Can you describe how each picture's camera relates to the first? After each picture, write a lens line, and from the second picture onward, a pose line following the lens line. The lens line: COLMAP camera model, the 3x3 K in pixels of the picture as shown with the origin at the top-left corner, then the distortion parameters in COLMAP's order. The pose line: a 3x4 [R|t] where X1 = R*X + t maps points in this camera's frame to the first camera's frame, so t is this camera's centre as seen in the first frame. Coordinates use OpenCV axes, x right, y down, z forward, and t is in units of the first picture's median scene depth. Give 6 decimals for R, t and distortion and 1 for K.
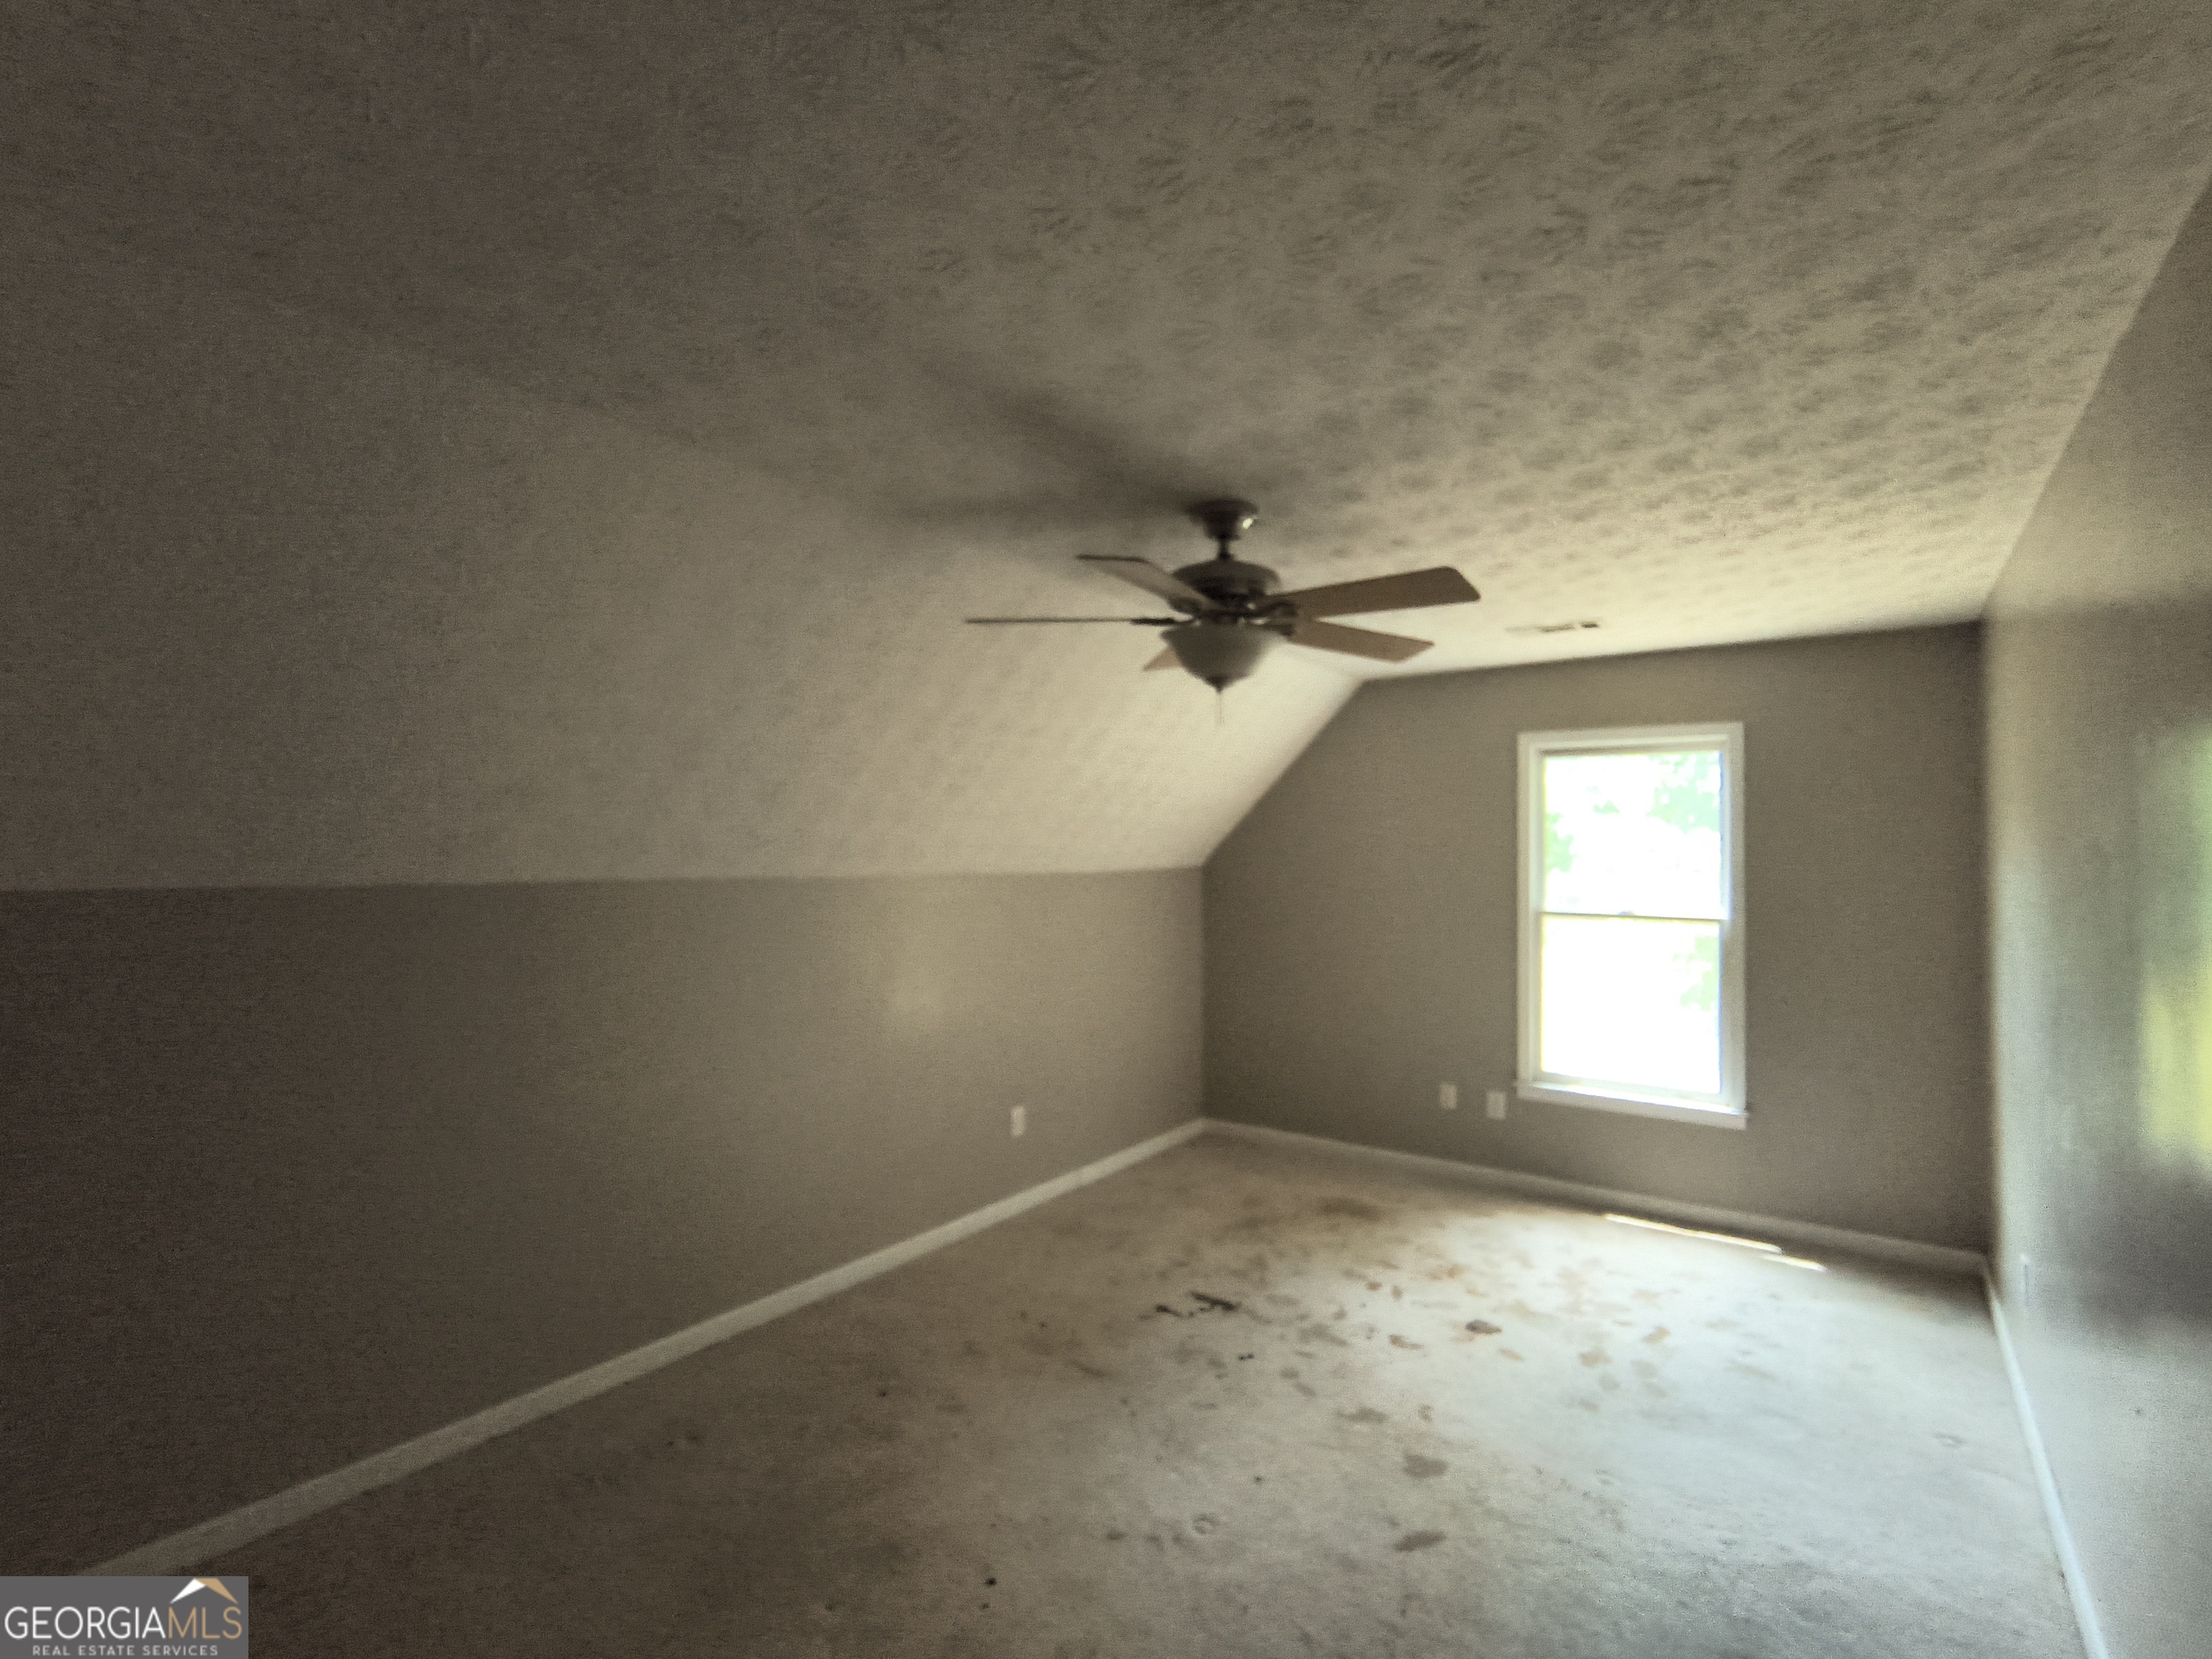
lens RADIAL K [[1001.1, 0, 1106.0], [0, 1001.1, 829.5], [0, 0, 1]] dist [-0.001891, -0.000397]
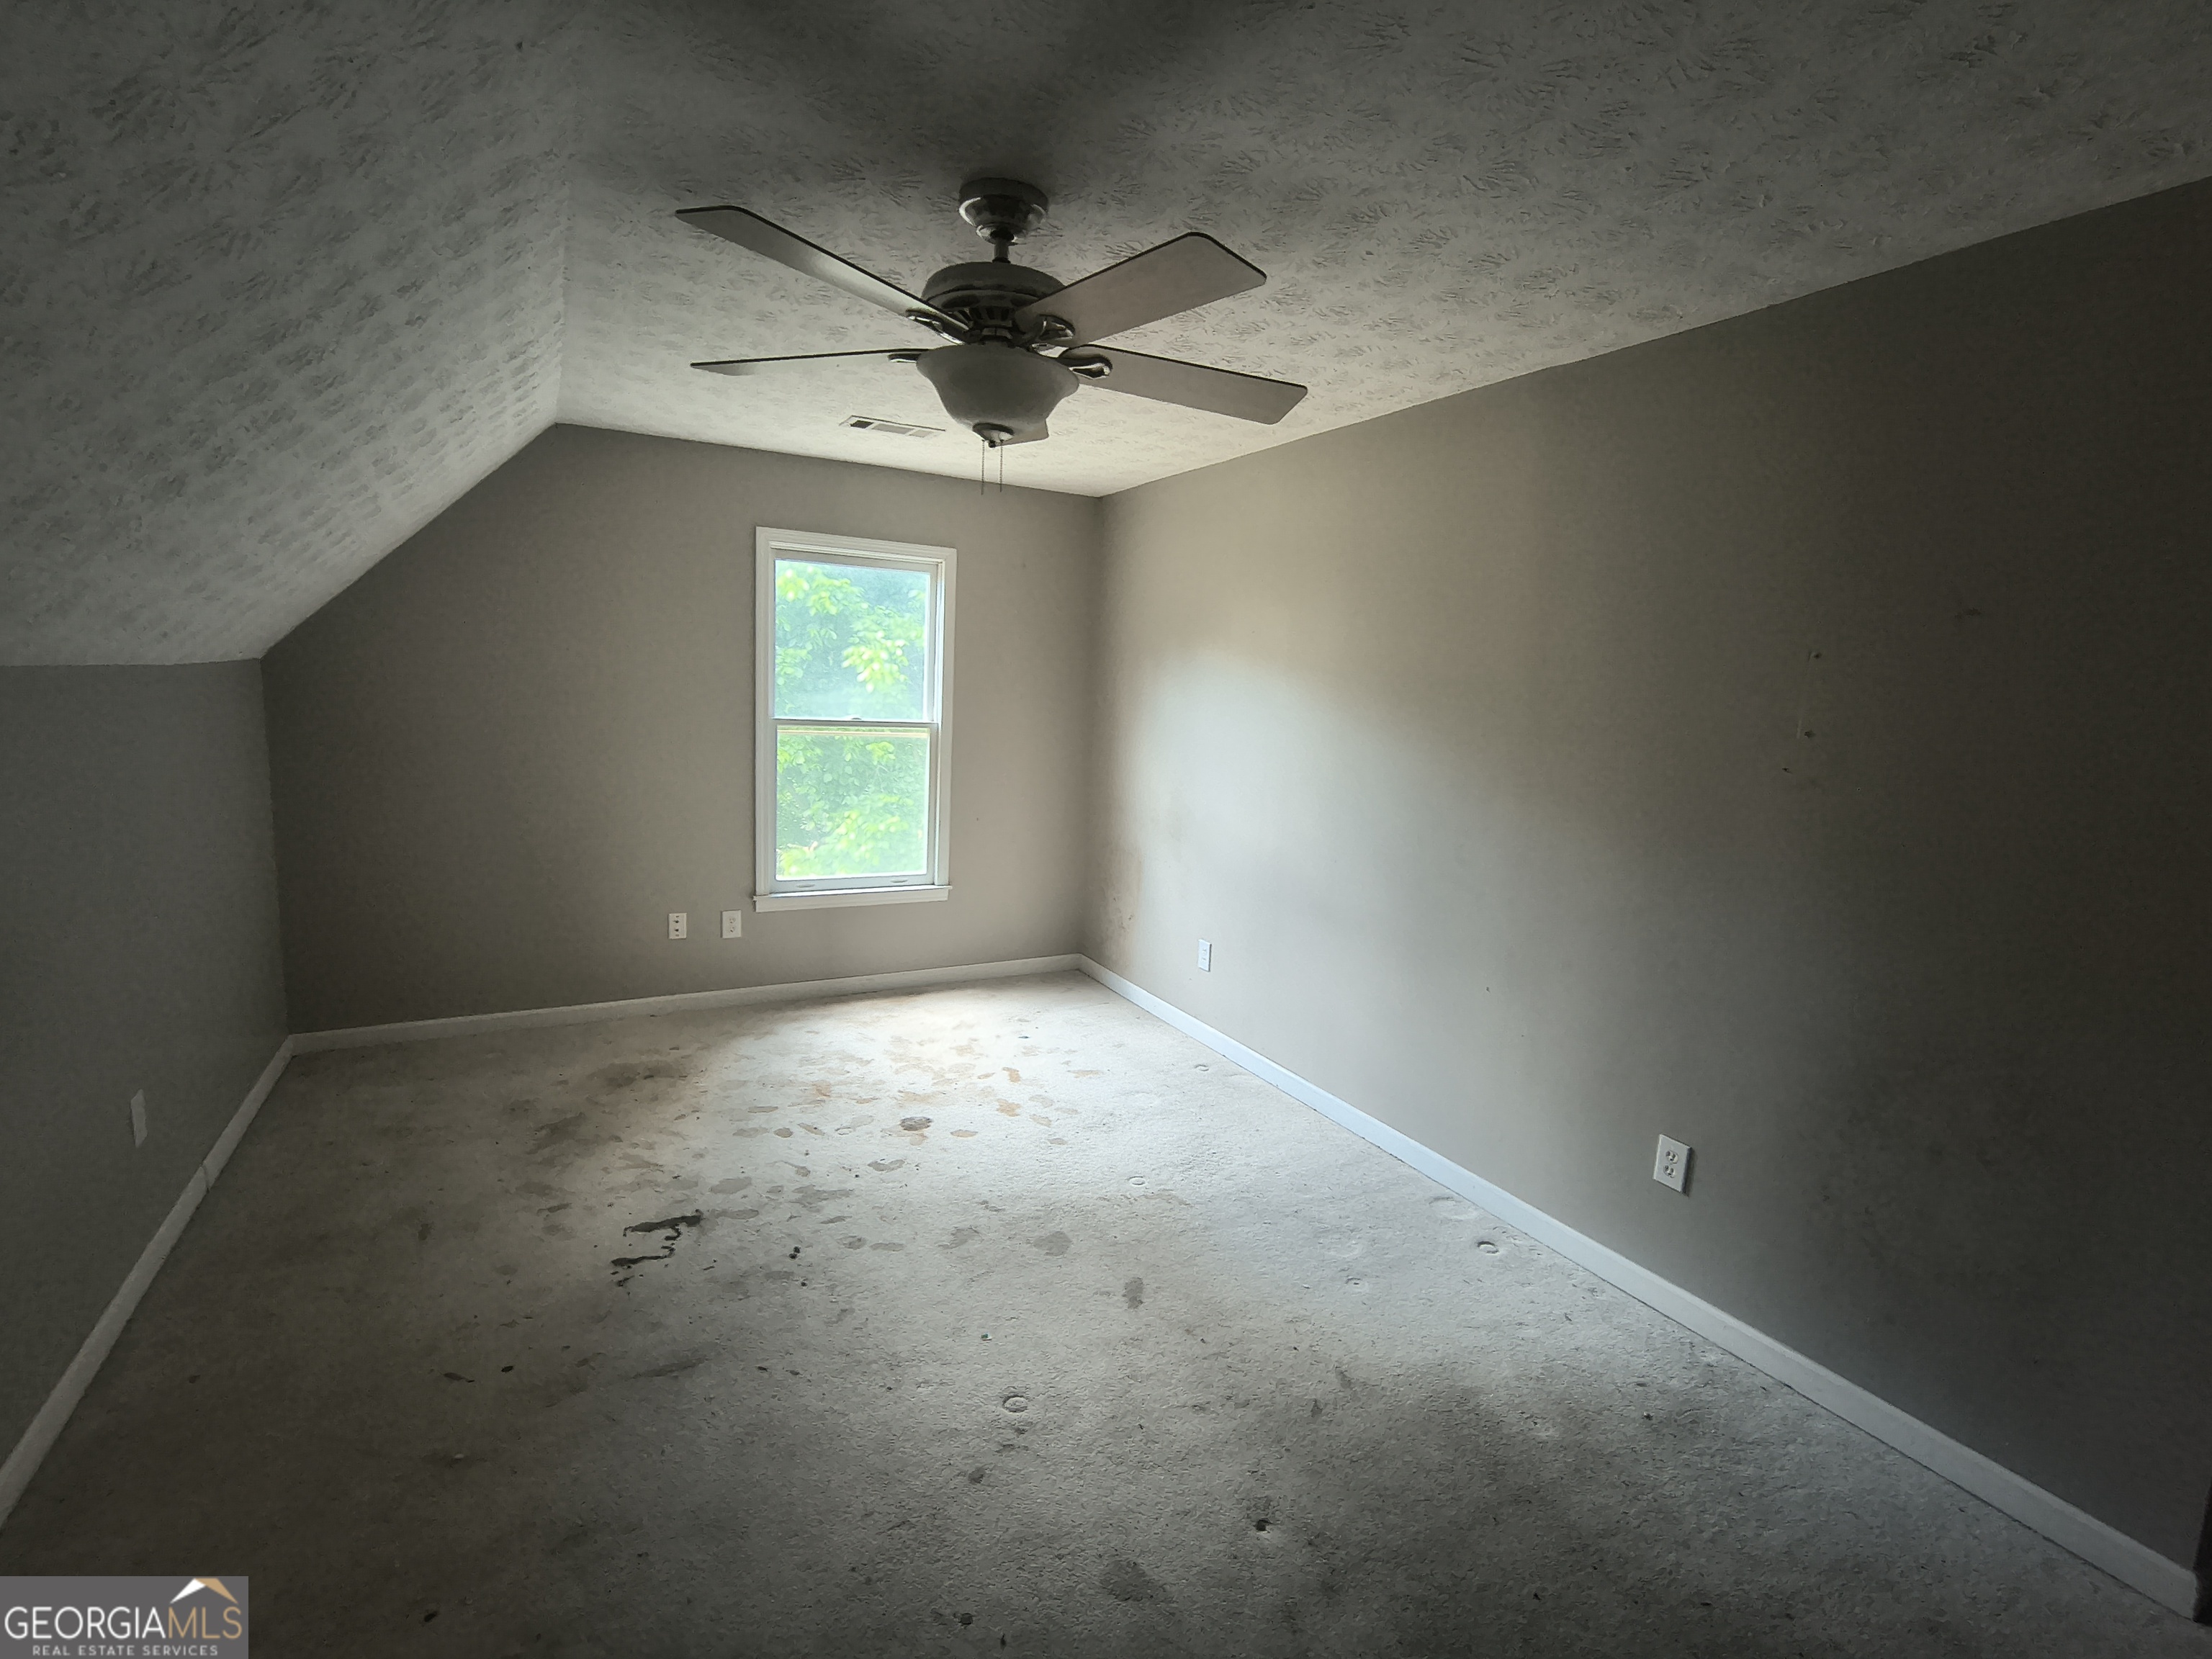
lens RADIAL K [[1001.1, 0, 1106.0], [0, 1001.1, 829.5], [0, 0, 1]] dist [-0.001891, -0.000397]
pose [[0.456192, -0.114652, 0.882465, -0.360580], [-0.057972, 0.985730, 0.158037, 0.017370], [-0.887991, -0.123254, 0.443035, 0.345895]]
